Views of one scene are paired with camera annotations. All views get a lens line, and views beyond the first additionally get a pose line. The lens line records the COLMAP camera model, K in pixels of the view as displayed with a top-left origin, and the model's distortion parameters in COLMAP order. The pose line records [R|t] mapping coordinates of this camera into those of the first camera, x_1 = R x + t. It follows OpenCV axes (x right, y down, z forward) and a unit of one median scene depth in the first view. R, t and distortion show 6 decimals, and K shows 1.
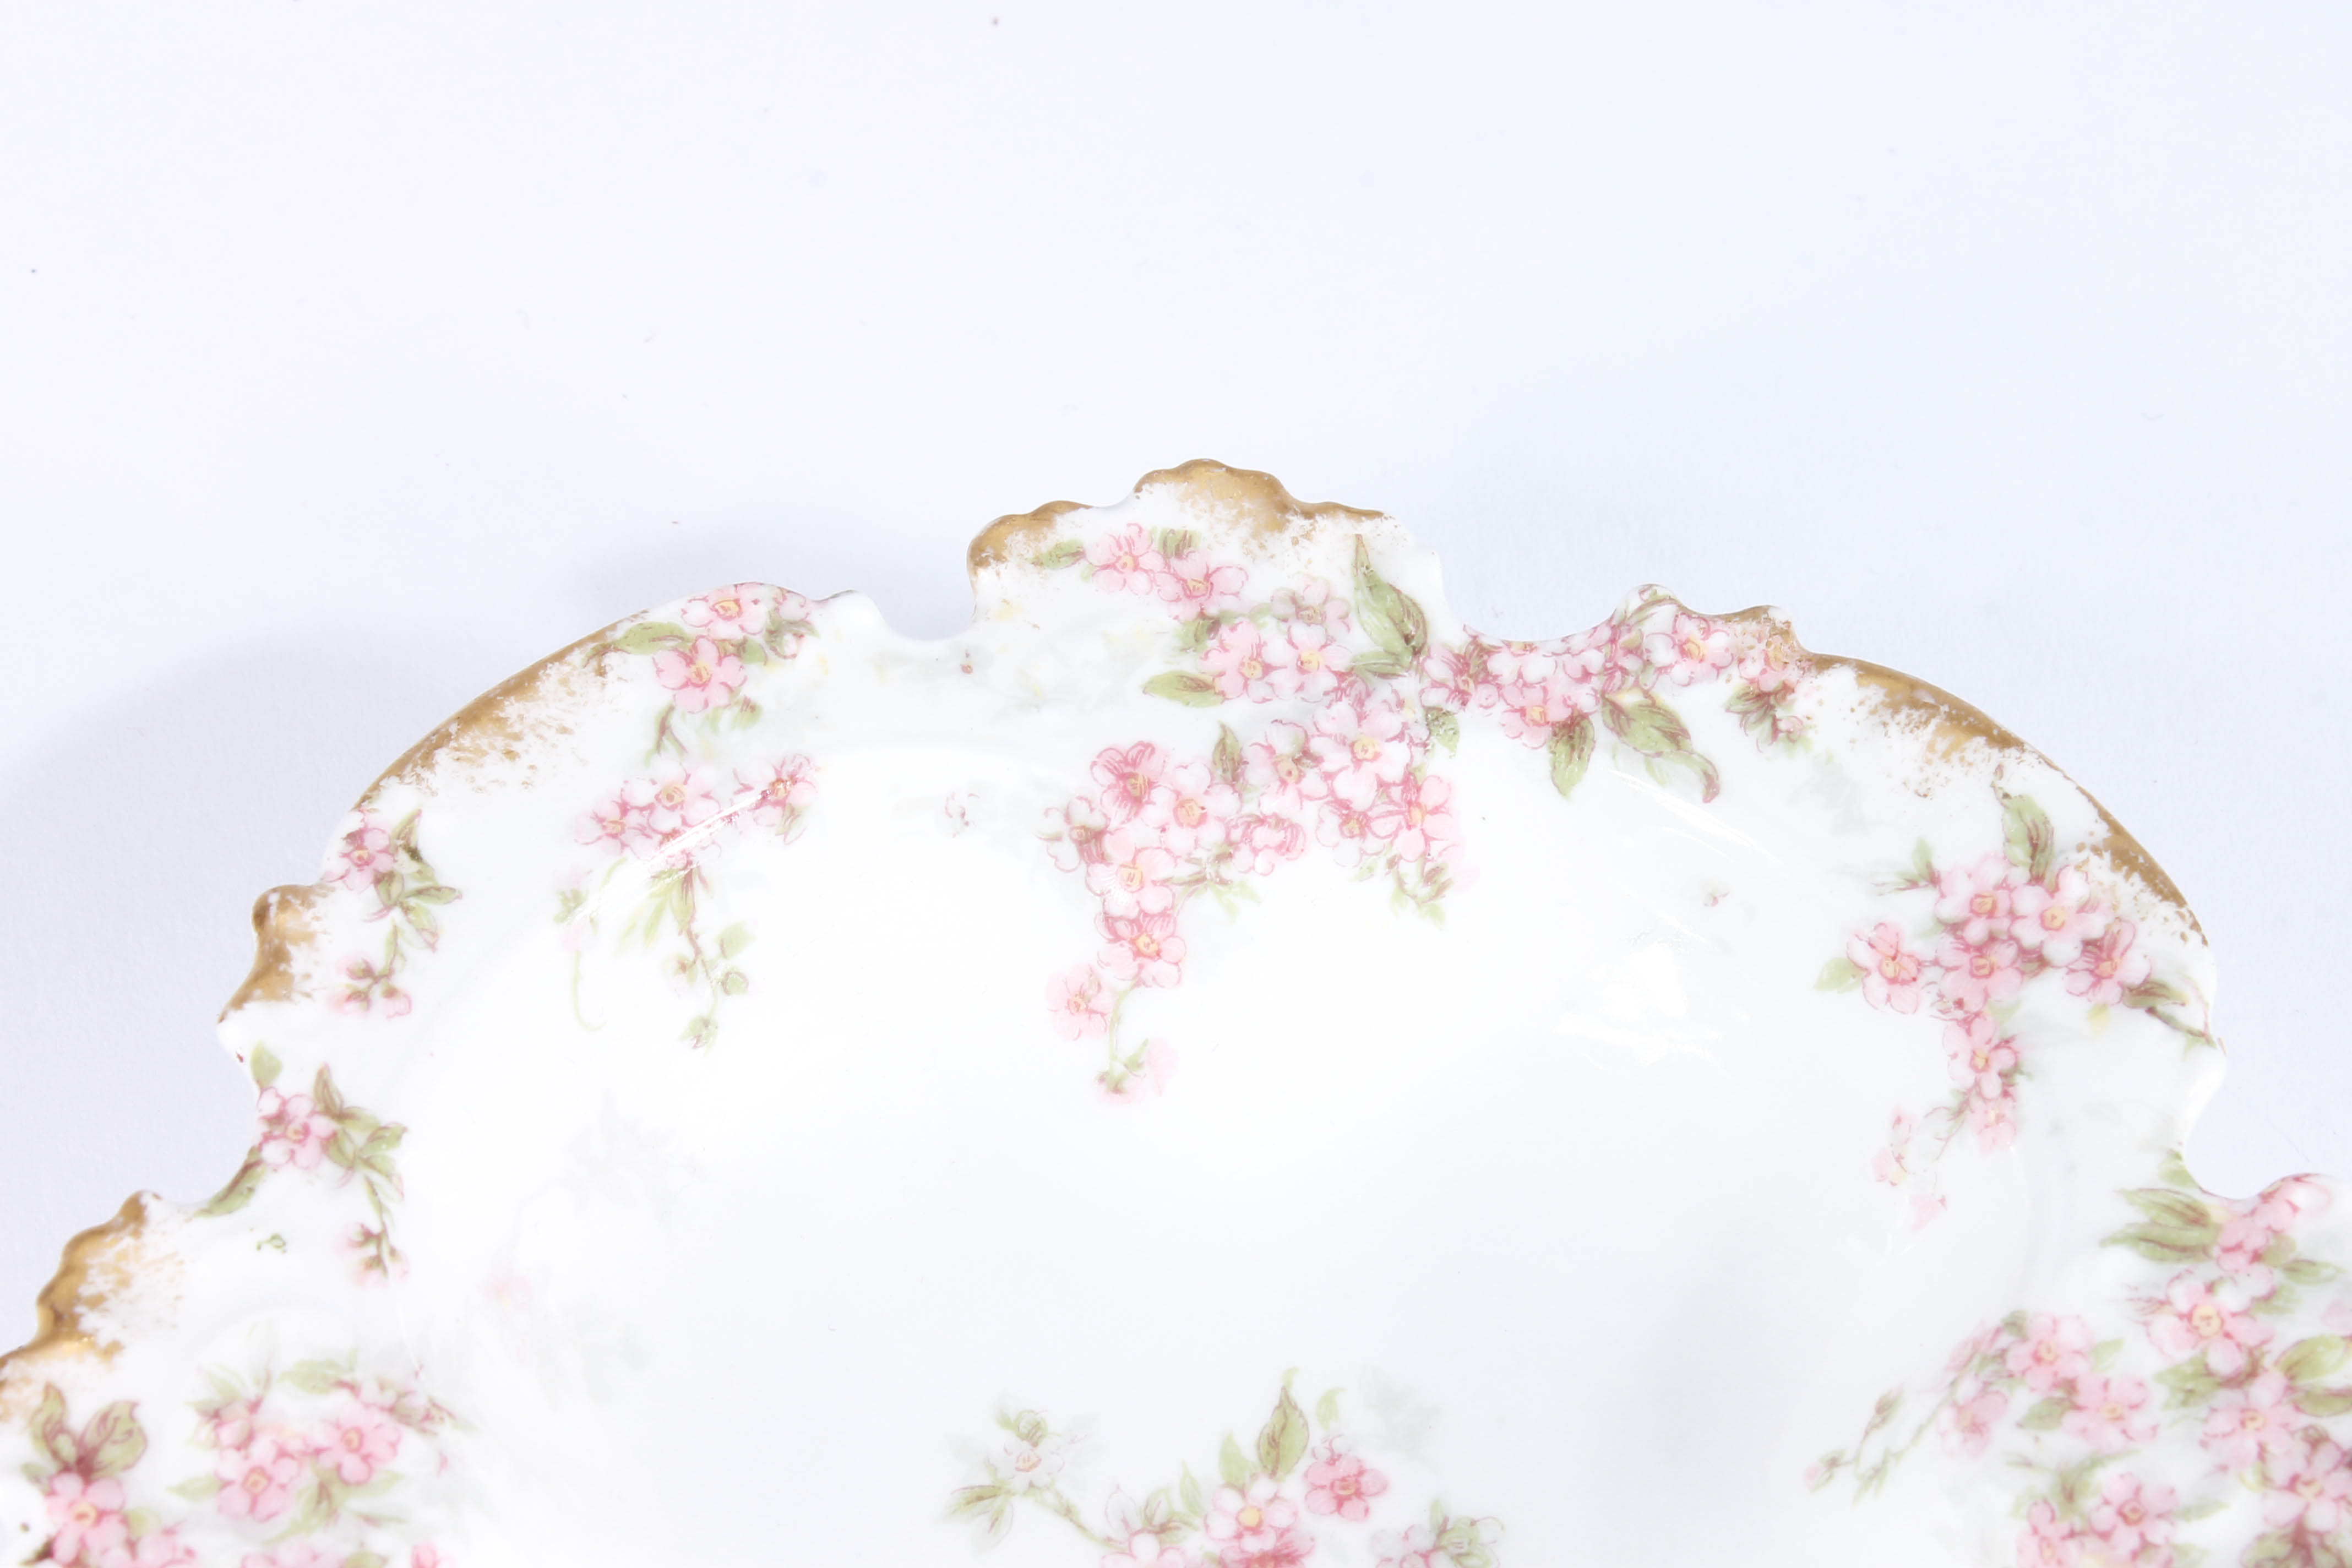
lens RADIAL K [[5668.7, 0, 1166.7], [0, 5668.7, 789.9], [0, 0, 1]] dist [0.086289, 0.000000]
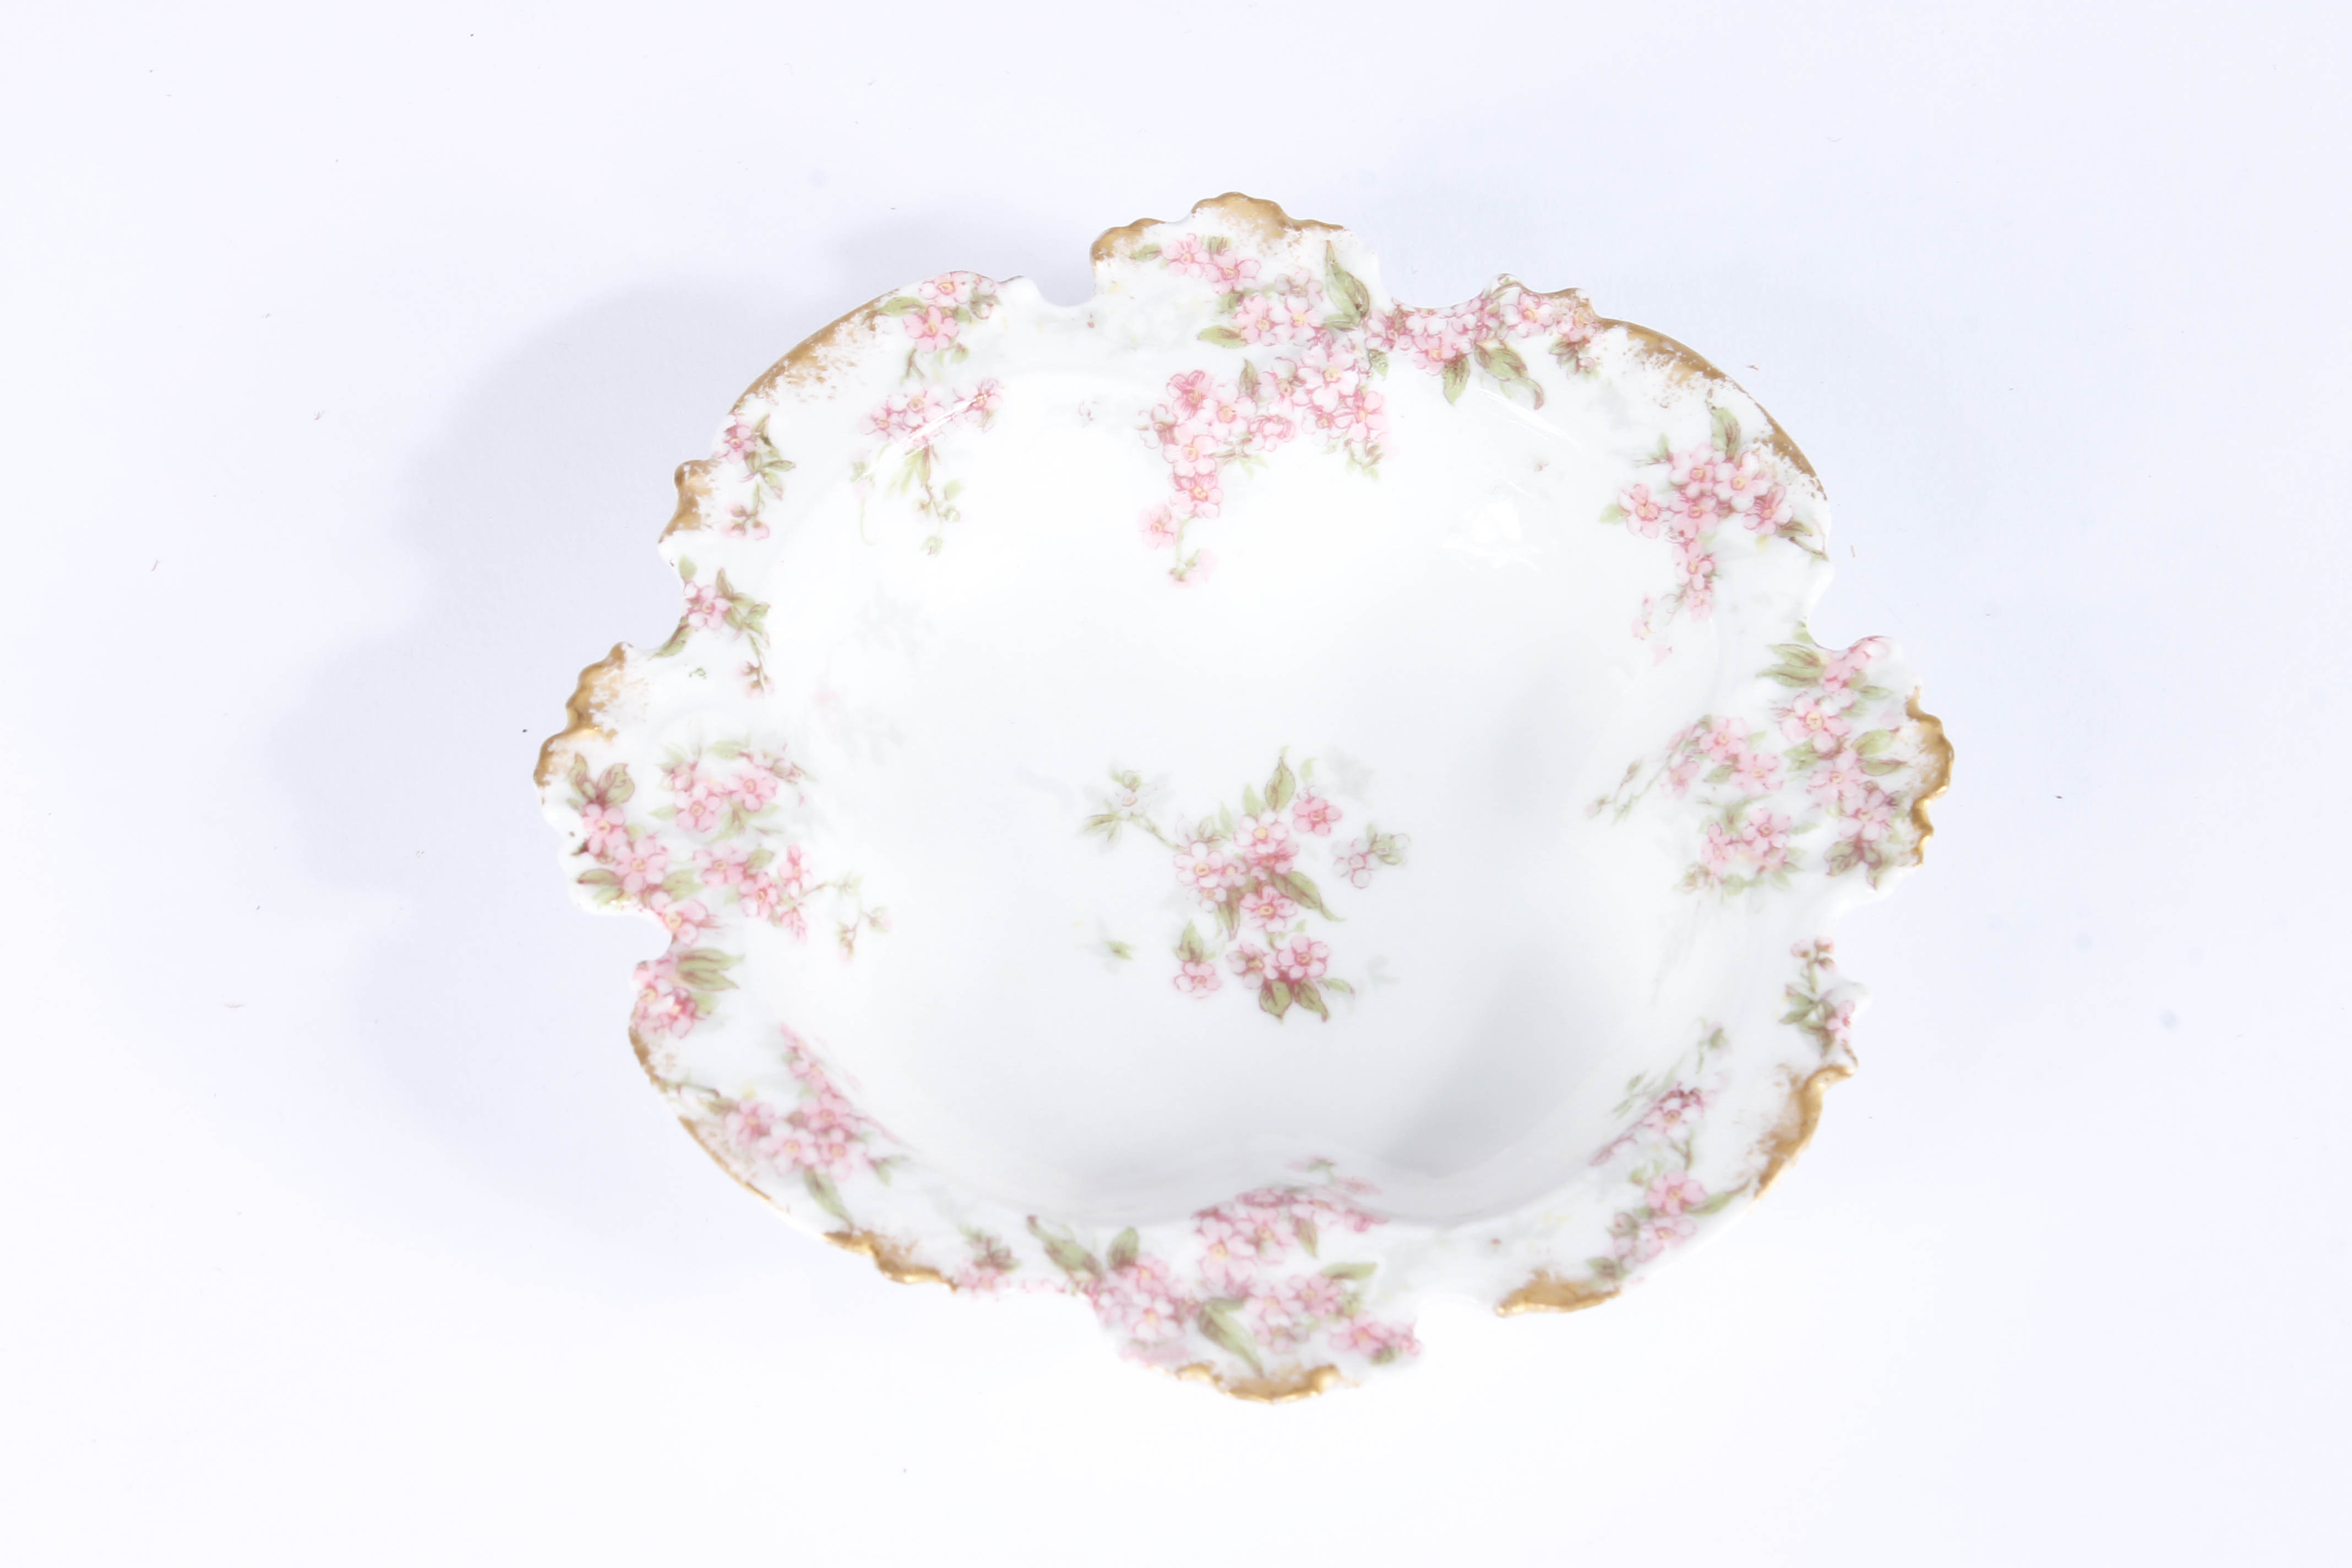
lens RADIAL K [[5668.7, 0, 1181.6], [0, 5668.7, 782.1], [0, 0, 1]] dist [0.086289, 0.000000]
pose [[0.999909, 0.003061, 0.013151, -0.031118], [-0.004528, 0.993584, 0.113005, -0.078236], [-0.012721, -0.113054, 0.993507, -0.678891]]
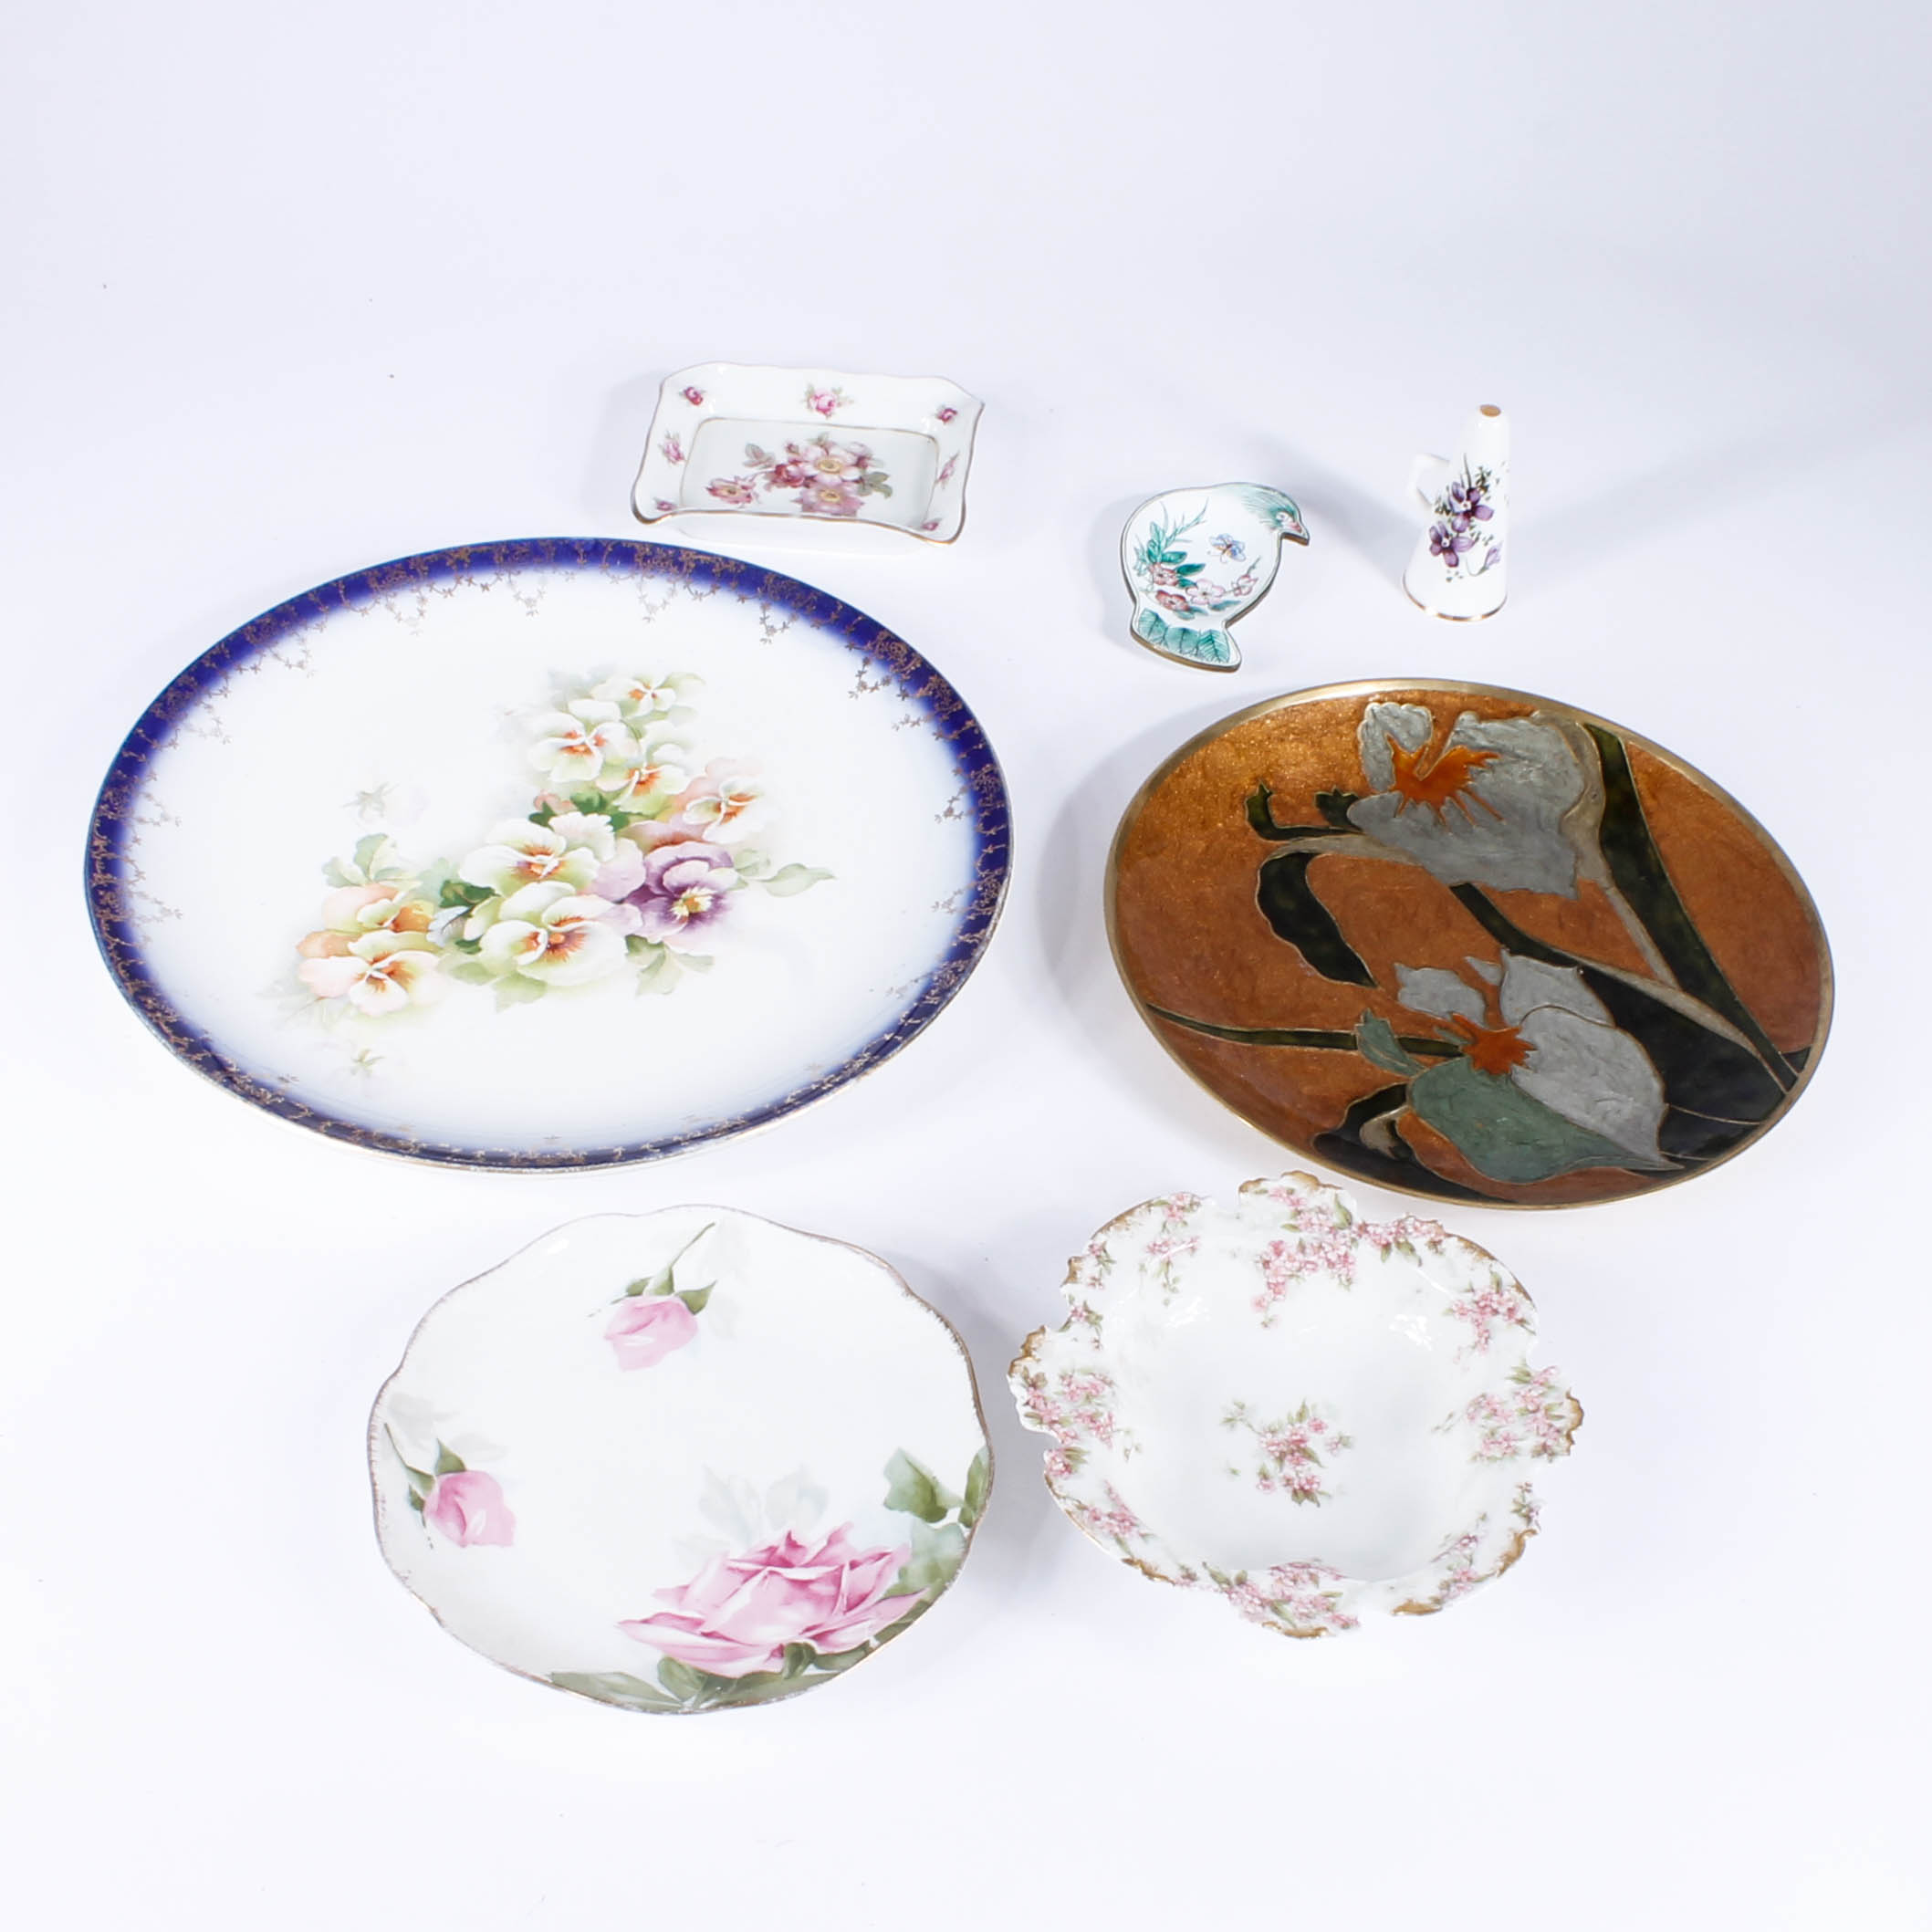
lens RADIAL K [[3173.9, 0, 966.3], [0, 3173.9, 963.4], [0, 0, 1]] dist [-0.191986, 0.000000]
pose [[0.995596, 0.089886, -0.026642, -0.188804], [-0.092061, 0.991057, -0.096593, 0.035101], [0.017721, 0.098620, 0.994967, -1.287785]]
